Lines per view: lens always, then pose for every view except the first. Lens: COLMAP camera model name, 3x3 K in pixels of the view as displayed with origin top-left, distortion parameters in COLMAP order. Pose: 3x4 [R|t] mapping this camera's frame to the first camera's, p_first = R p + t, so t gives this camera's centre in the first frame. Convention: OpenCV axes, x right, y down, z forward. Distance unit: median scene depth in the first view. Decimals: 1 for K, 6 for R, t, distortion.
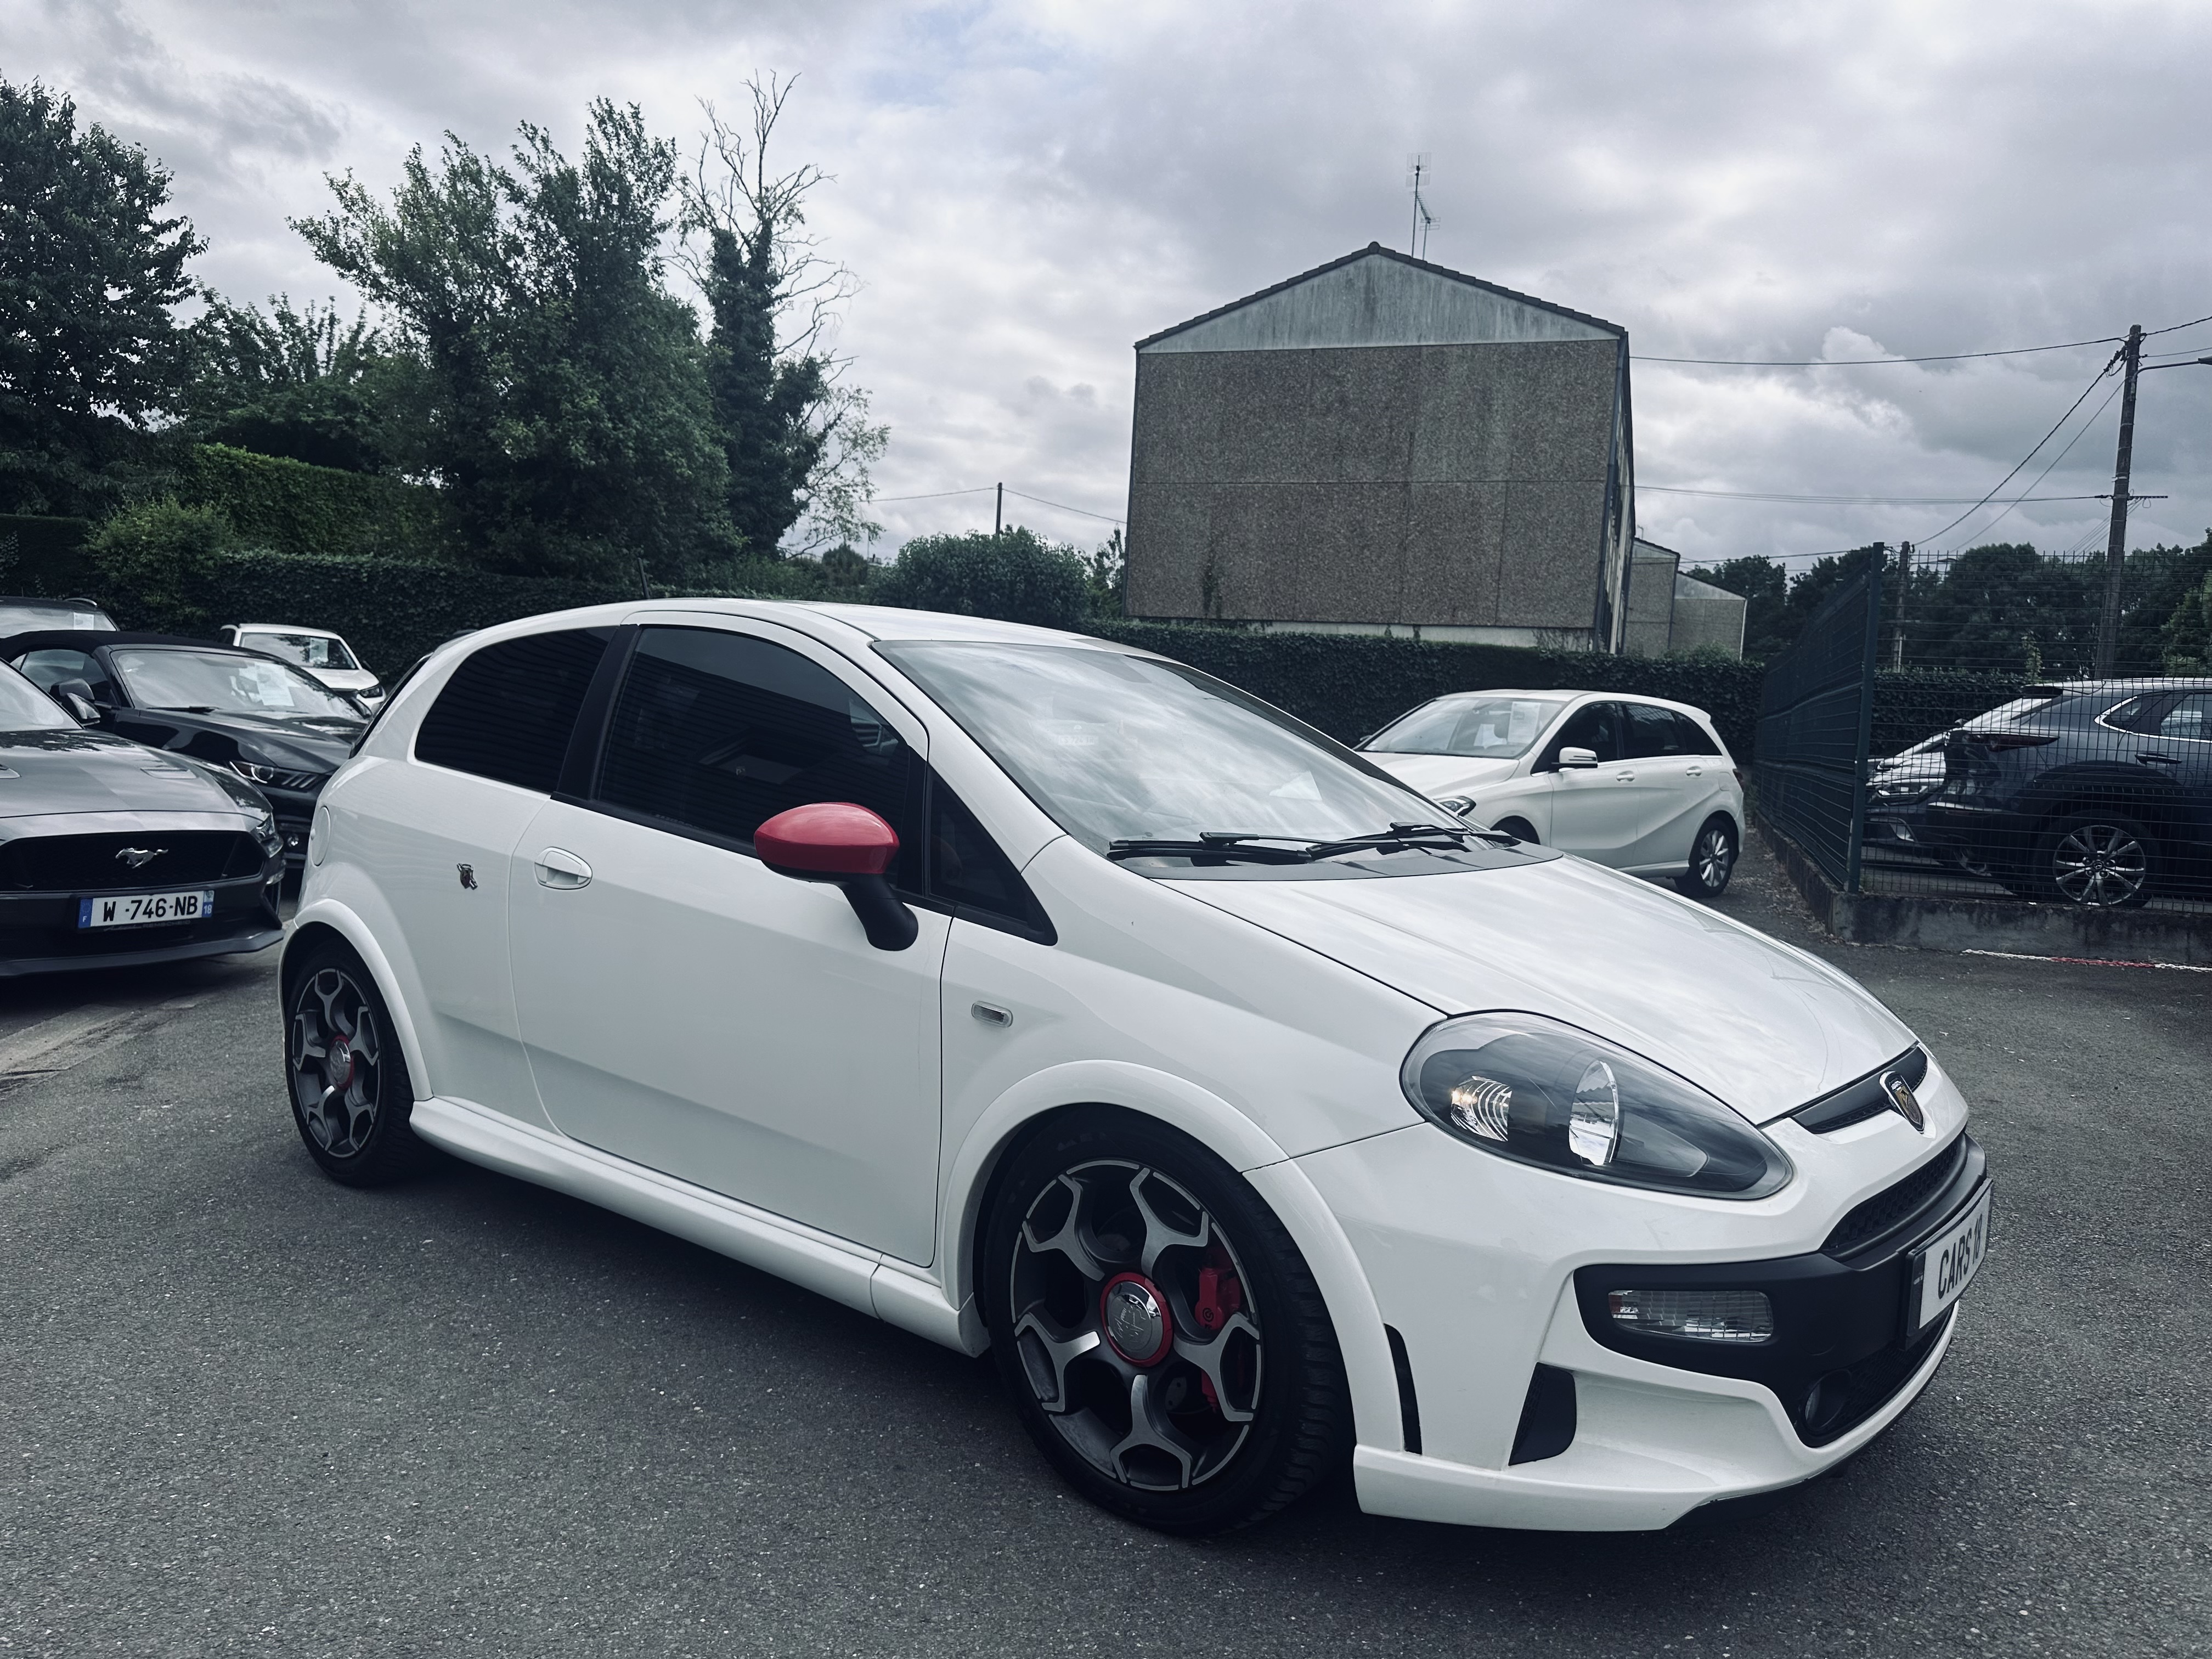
lens RADIAL K [[1580.3, 0, 1087.0], [0, 1580.3, 853.1], [0, 0, 1]] dist [0.029247, -0.033877]
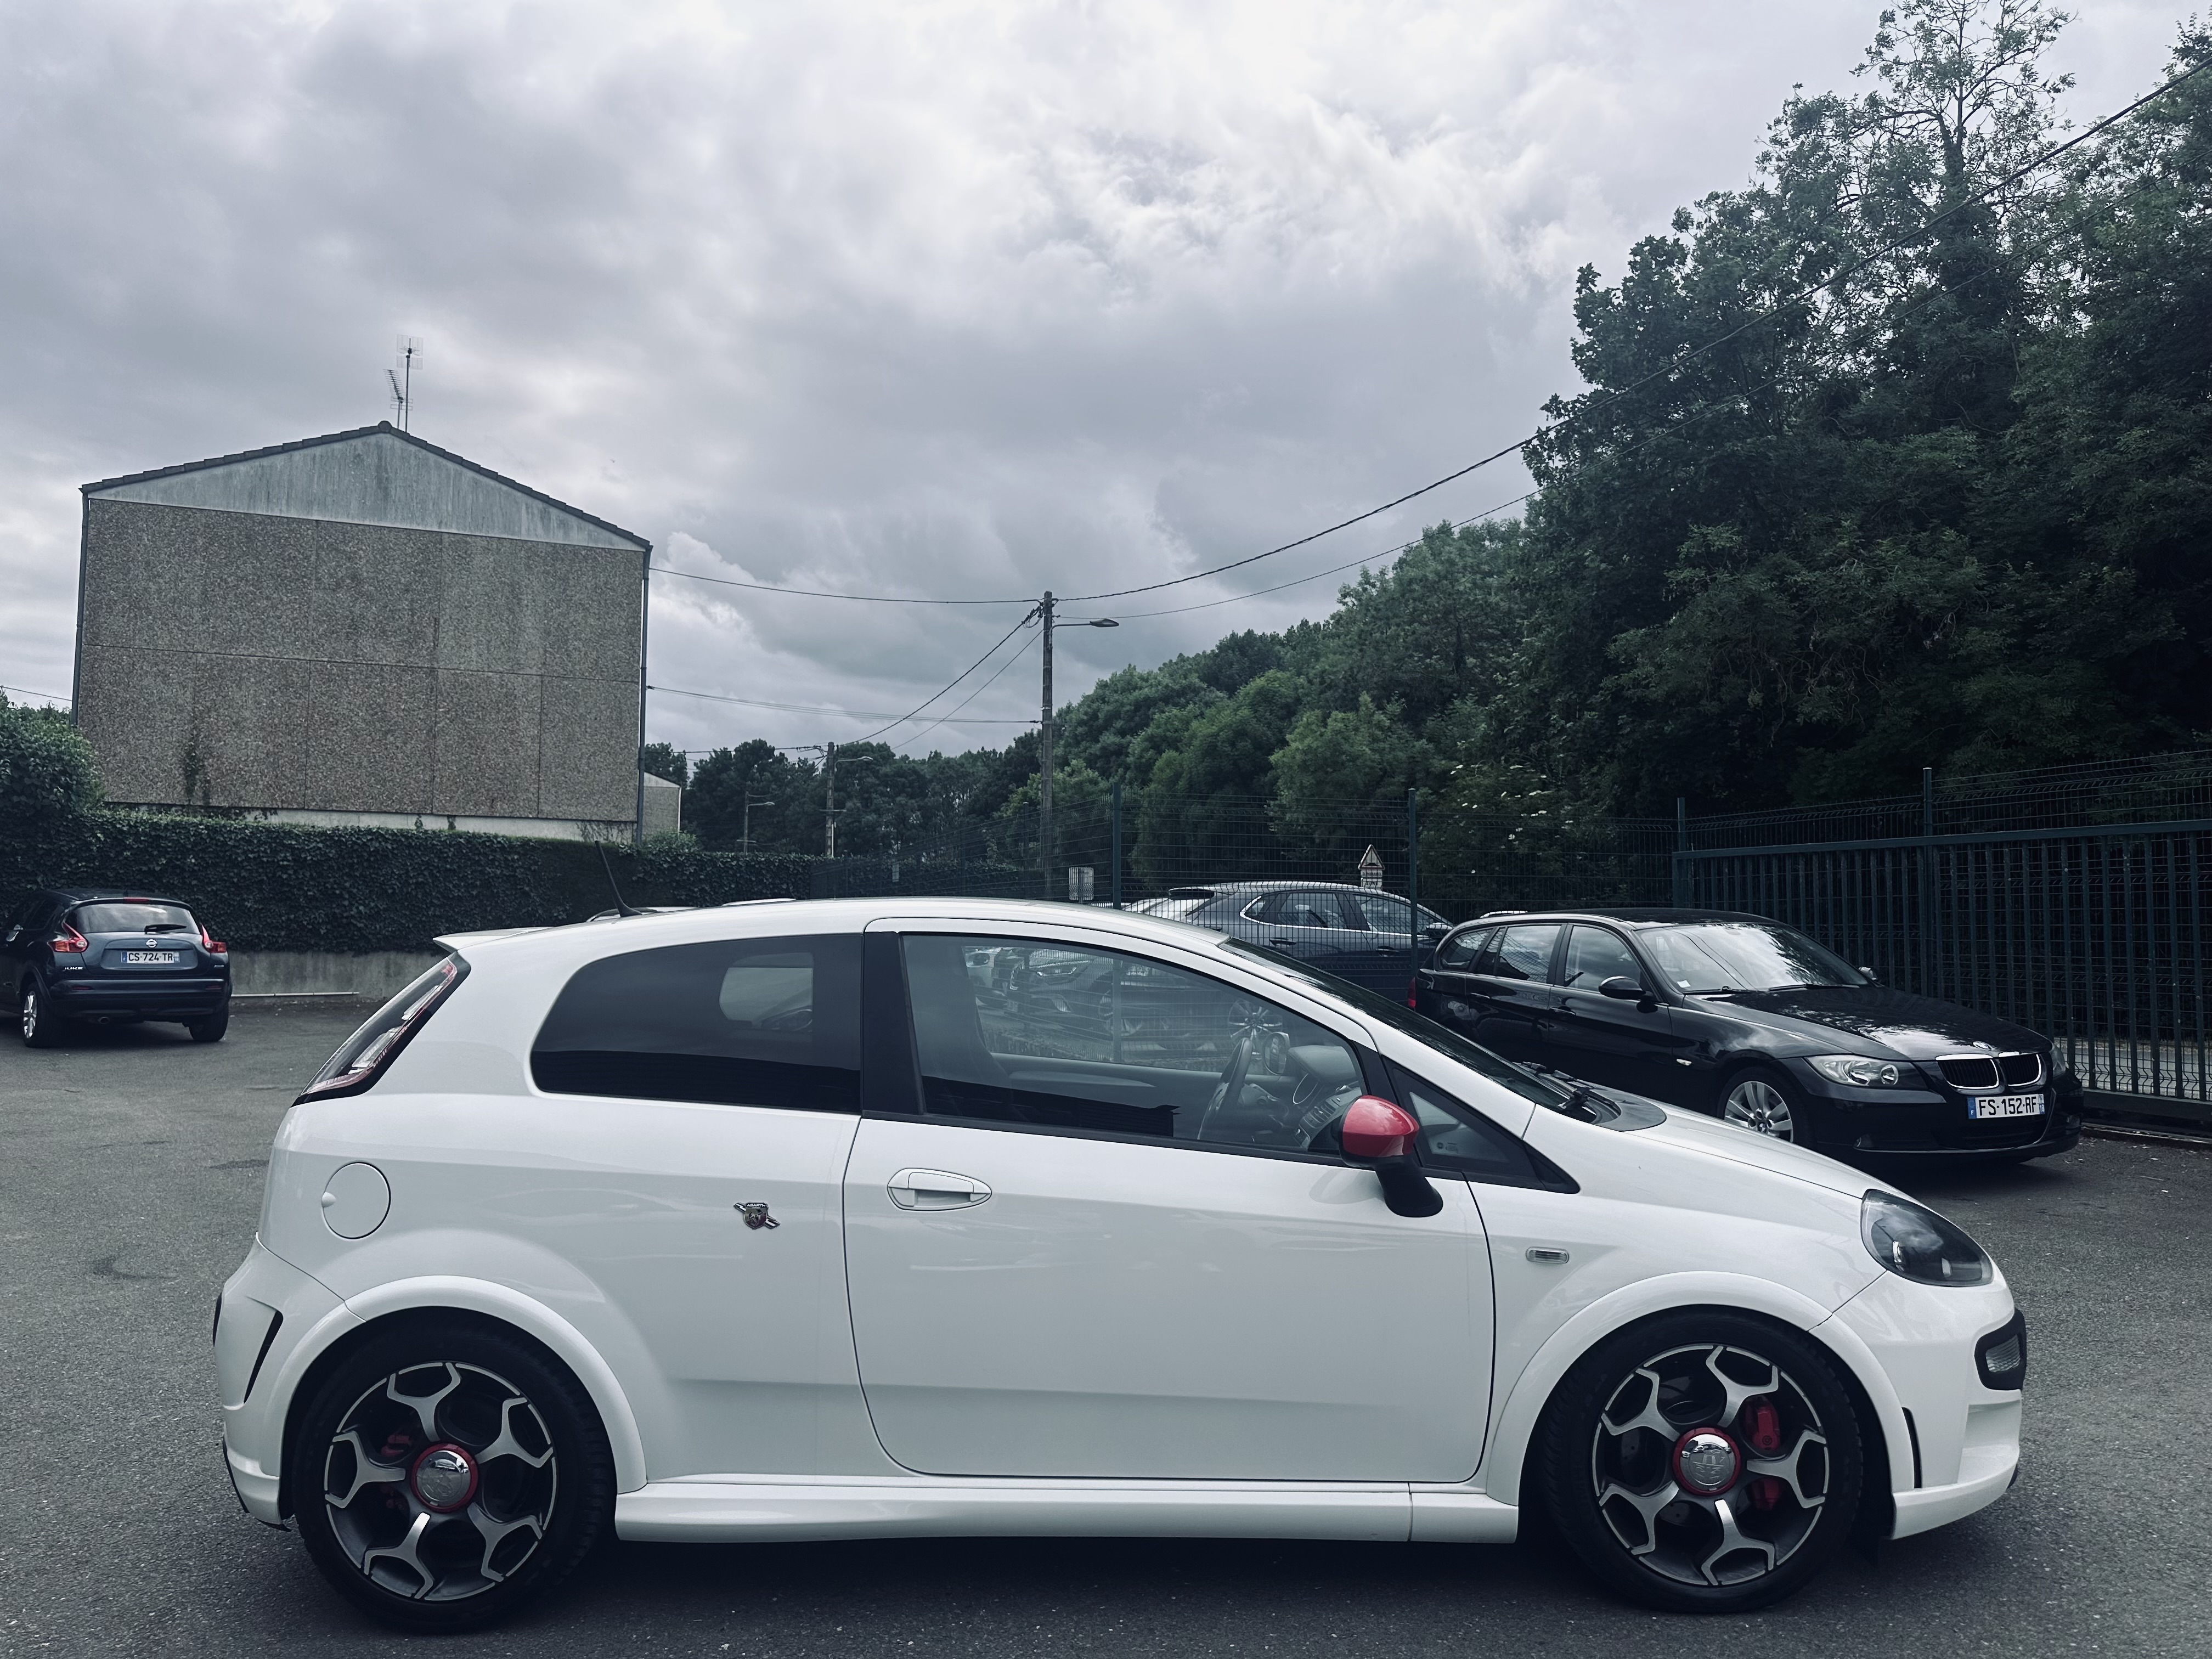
lens RADIAL K [[1580.3, 0, 1109.4], [0, 1580.3, 834.8], [0, 0, 1]] dist [0.029247, -0.033877]
pose [[0.765287, -0.001314, 0.643688, -0.217441], [0.078838, 0.992660, -0.091705, -0.027612], [-0.638844, 0.120928, 0.759773, 0.038138]]
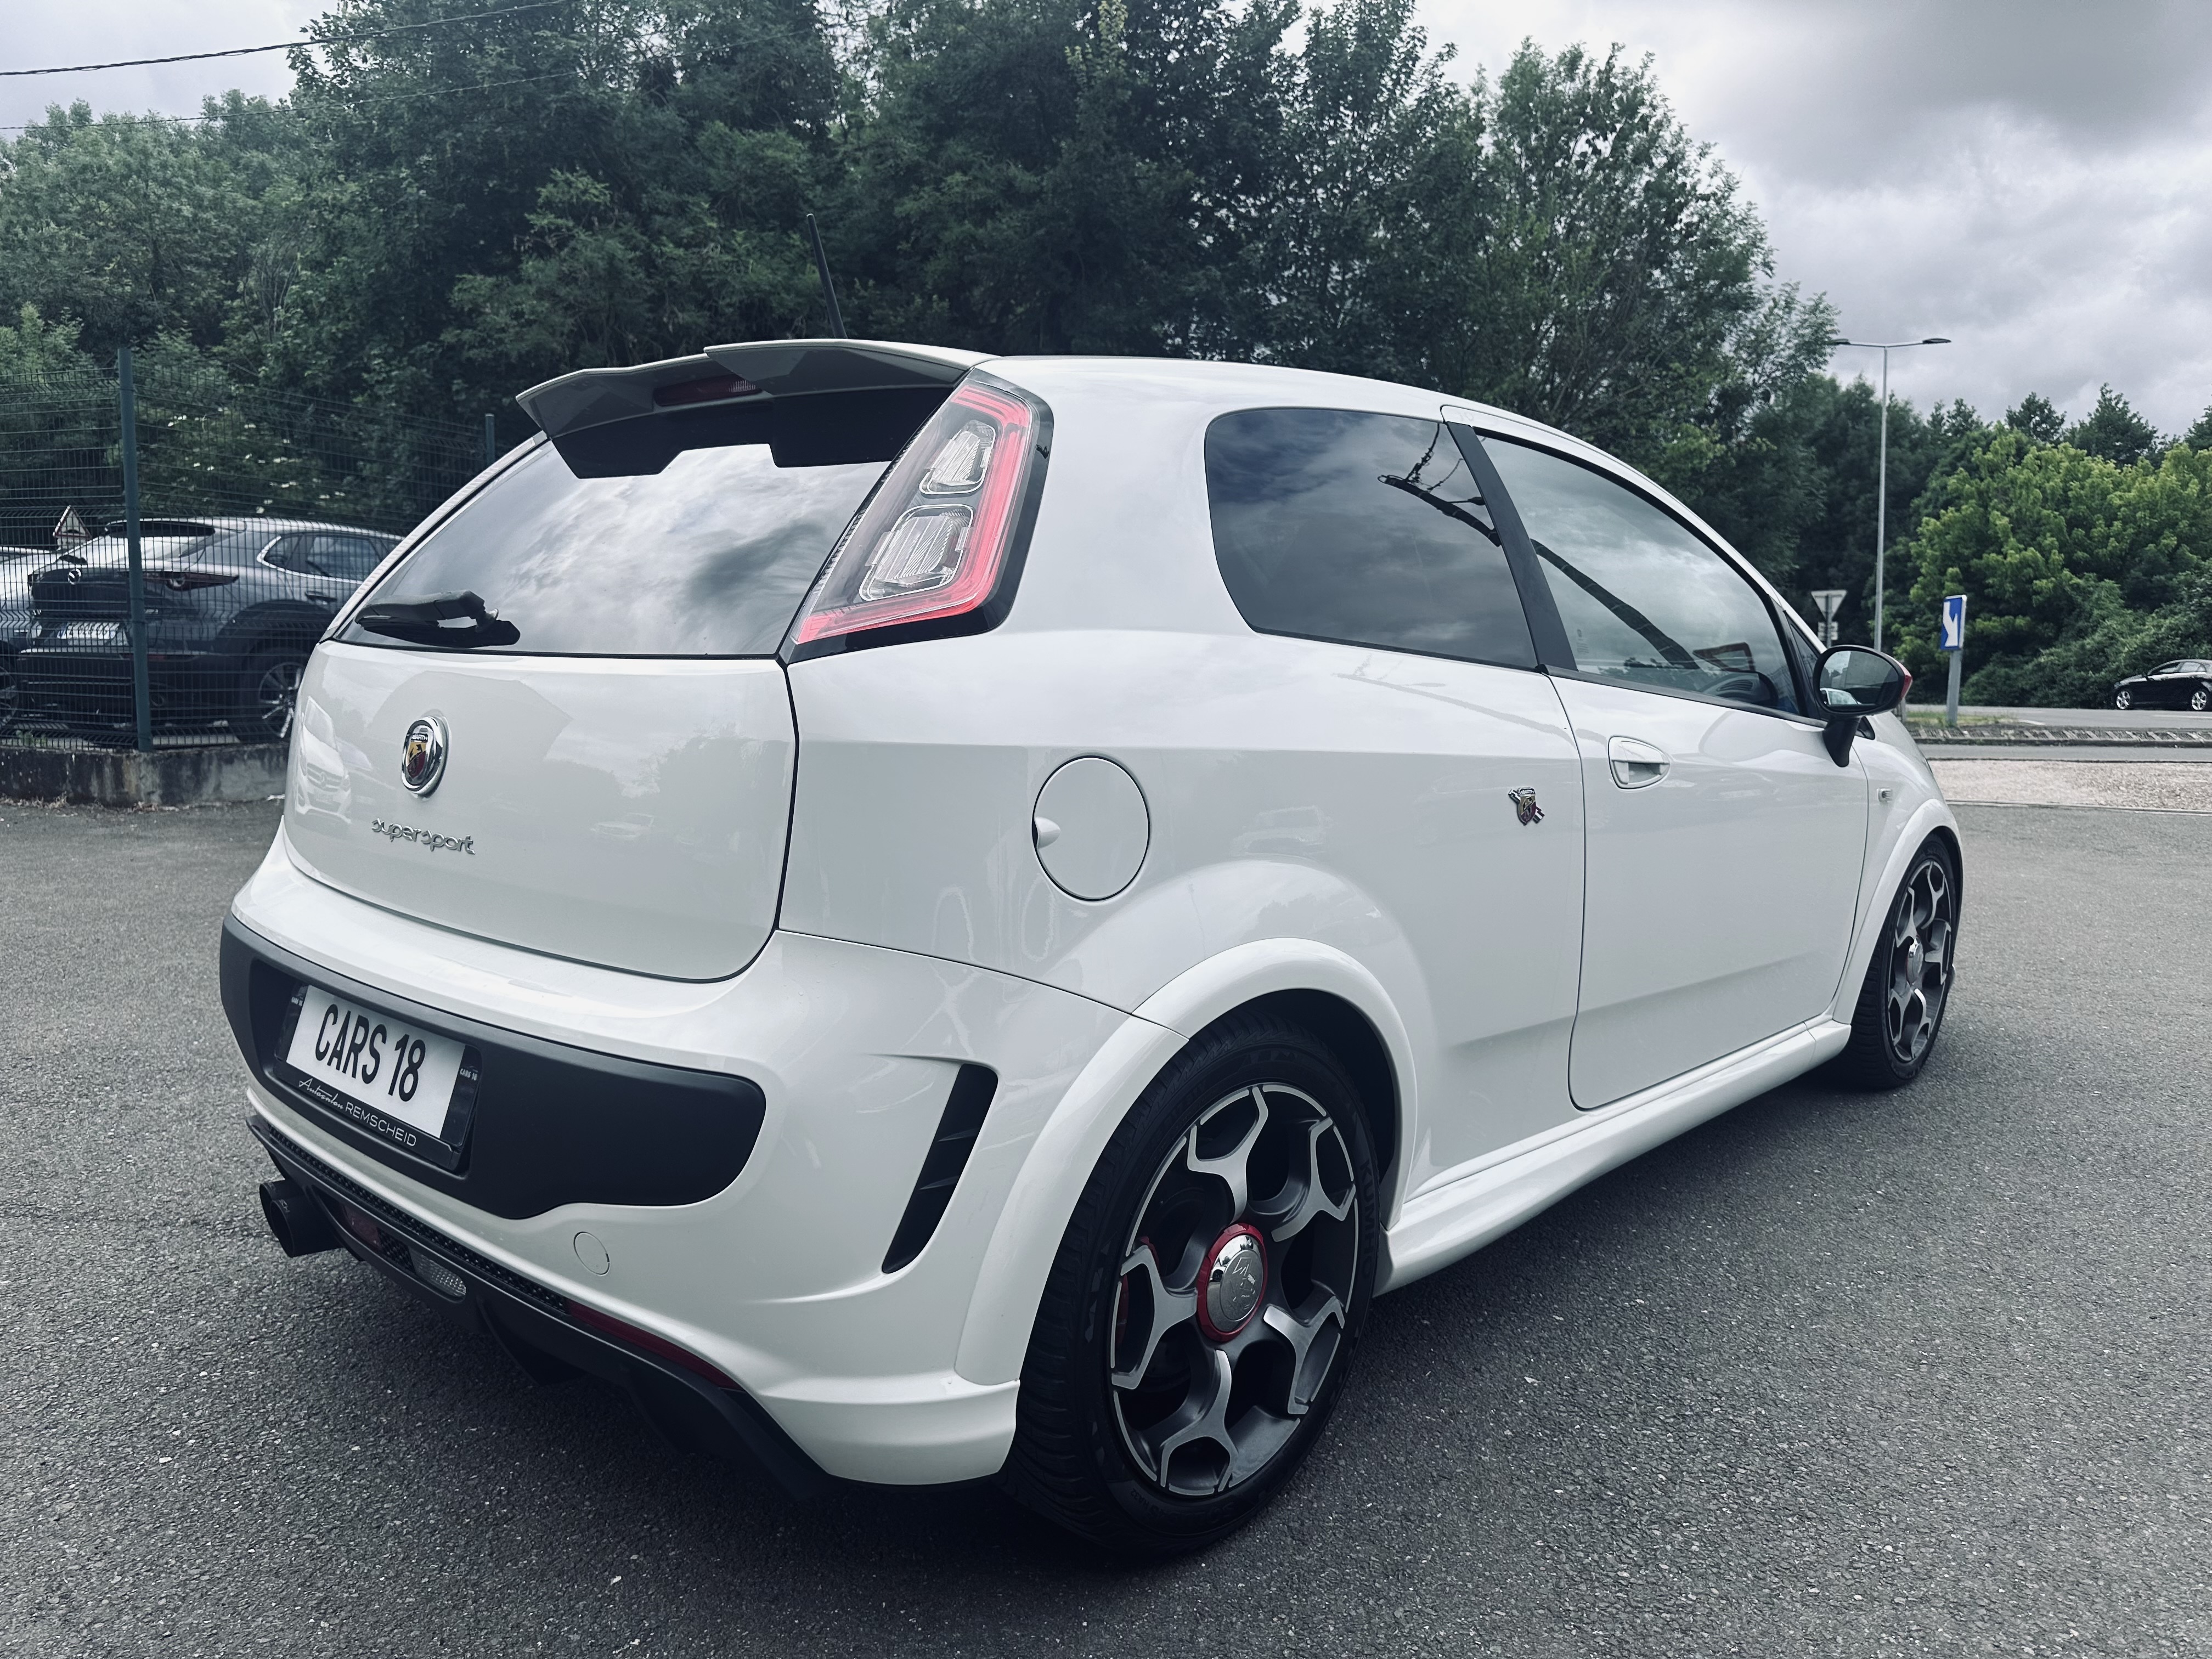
lens RADIAL K [[1580.3, 0, 1114.2], [0, 1580.3, 830.6], [0, 0, 1]] dist [0.029247, -0.033877]
pose [[0.030068, -0.151226, 0.988042, -0.272041], [0.062993, 0.986811, 0.149120, -0.021299], [-0.997561, 0.057756, 0.039197, 0.303715]]
